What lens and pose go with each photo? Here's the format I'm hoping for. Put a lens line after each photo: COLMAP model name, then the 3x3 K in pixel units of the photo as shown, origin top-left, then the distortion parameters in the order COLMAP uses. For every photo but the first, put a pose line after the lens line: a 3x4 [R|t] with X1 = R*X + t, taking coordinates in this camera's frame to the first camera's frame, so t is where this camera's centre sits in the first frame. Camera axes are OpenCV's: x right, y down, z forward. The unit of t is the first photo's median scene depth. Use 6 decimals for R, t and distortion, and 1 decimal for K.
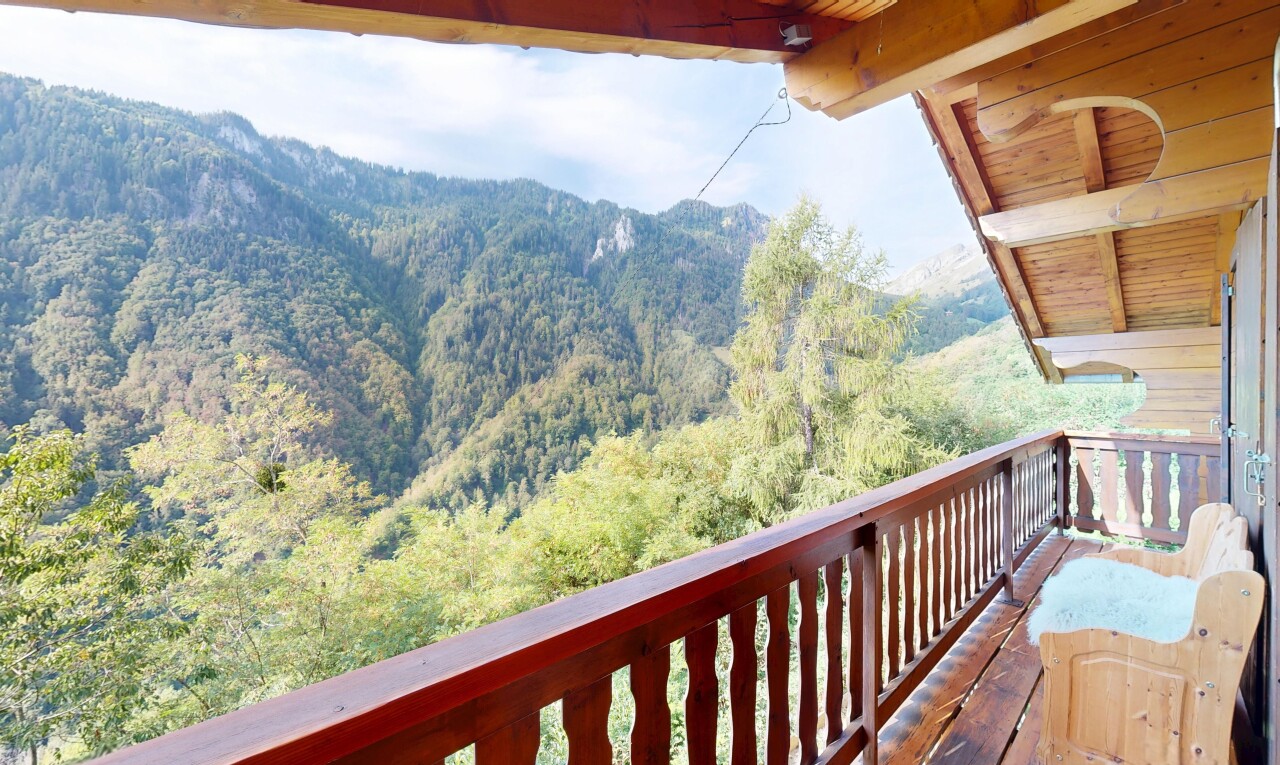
lens RADIAL K [[496.9, 0, 642.1], [0, 496.9, 384.8], [0, 0, 1]] dist [-0.000244, -0.000003]
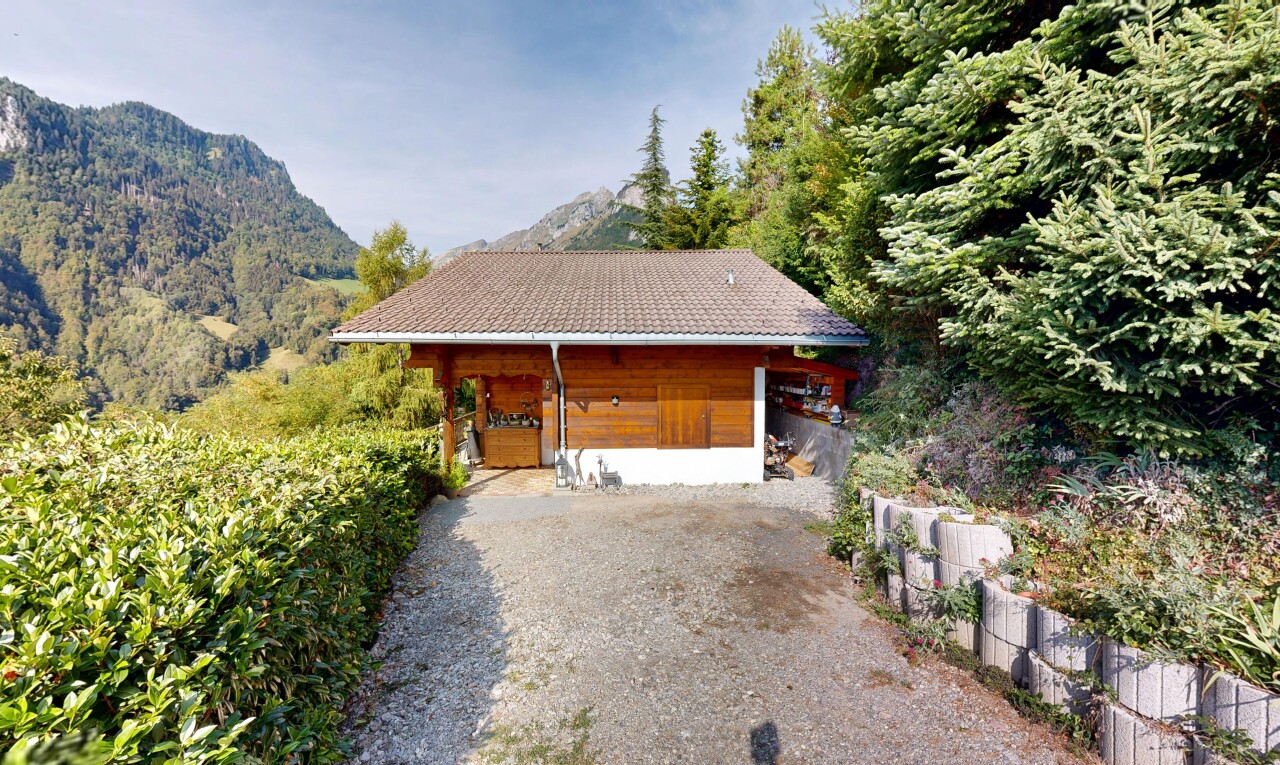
lens RADIAL K [[496.9, 0, 638.6], [0, 496.9, 384.2], [0, 0, 1]] dist [-0.000244, -0.000003]
pose [[0.645859, -0.031087, 0.762824, -0.456060], [0.002538, 0.999253, 0.038573, 0.097685], [-0.763453, -0.022976, 0.645455, -0.729735]]
